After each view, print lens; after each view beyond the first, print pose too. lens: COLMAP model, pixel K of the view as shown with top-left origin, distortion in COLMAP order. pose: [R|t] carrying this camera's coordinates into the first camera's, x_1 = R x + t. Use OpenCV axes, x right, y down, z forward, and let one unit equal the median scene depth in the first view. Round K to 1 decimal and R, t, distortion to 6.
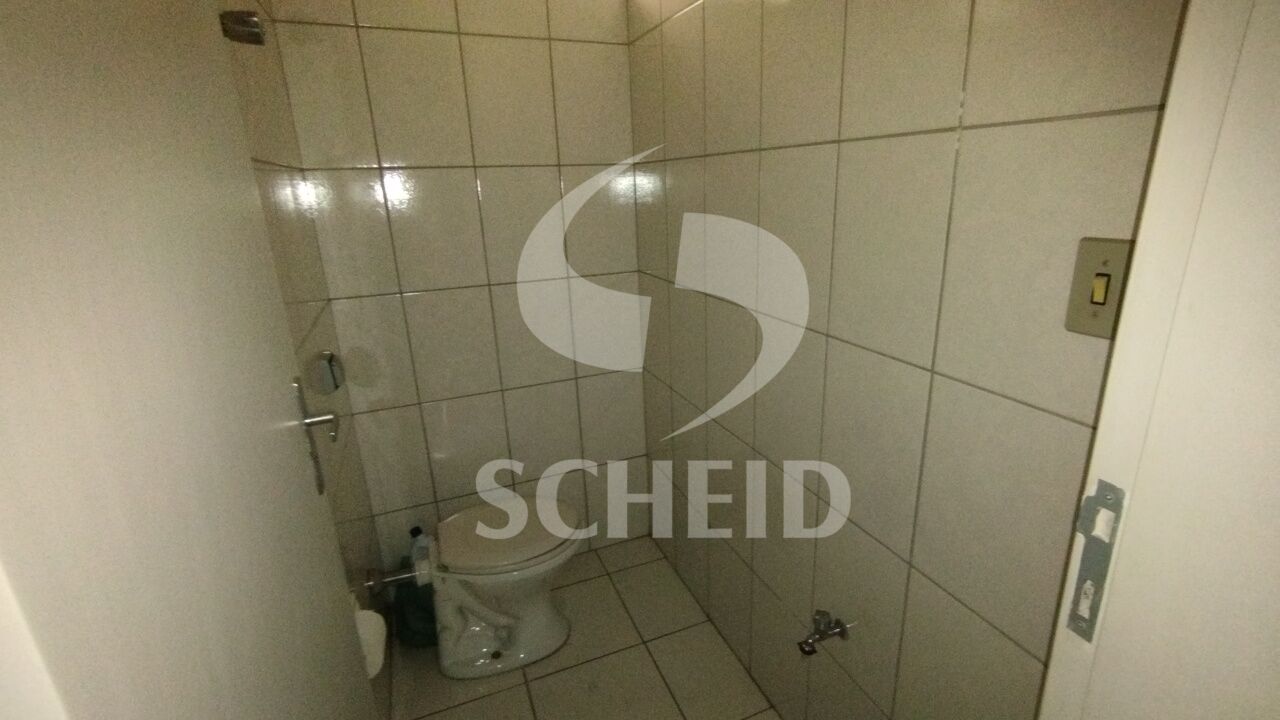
lens RADIAL K [[570.1, 0, 642.1], [0, 570.1, 359.0], [0, 0, 1]] dist [0.004085, 0.001766]
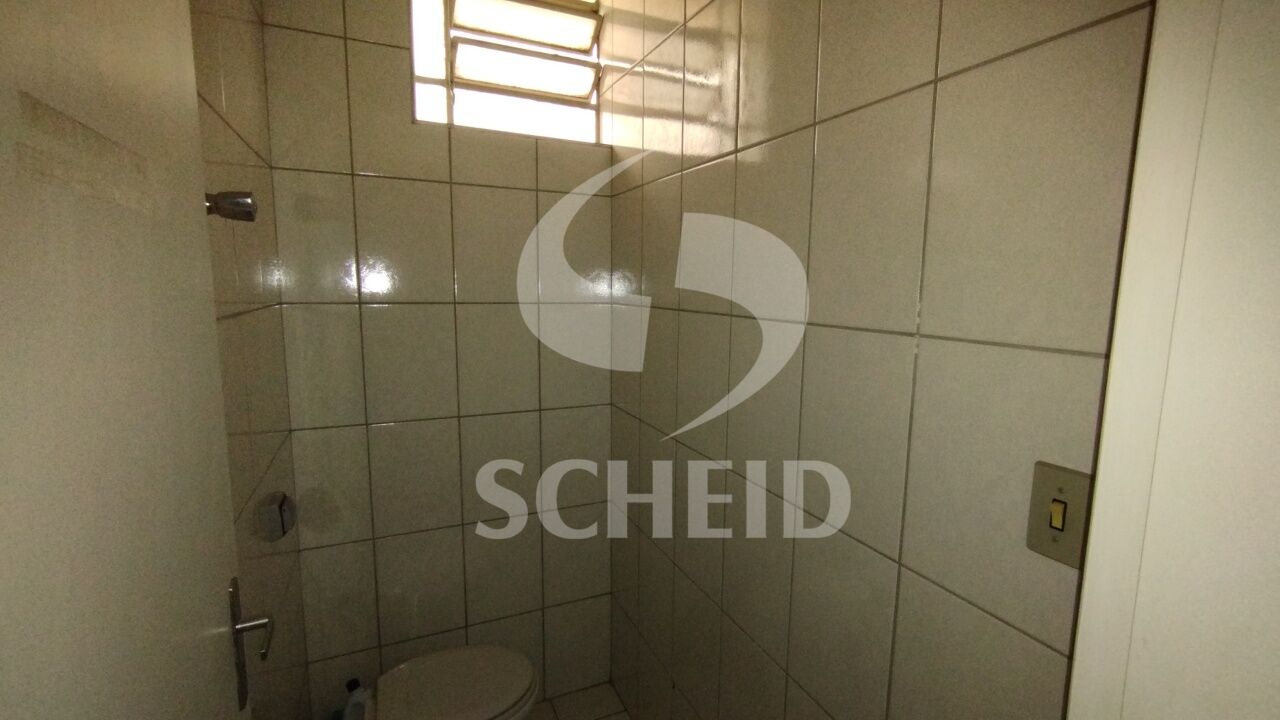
lens RADIAL K [[570.1, 0, 639.6], [0, 570.1, 361.7], [0, 0, 1]] dist [0.004085, 0.001766]
pose [[0.998133, 0.048838, 0.036682, 0.006342], [-0.042676, 0.987271, -0.153213, -0.144608], [-0.043698, 0.151362, 0.987512, -0.008188]]
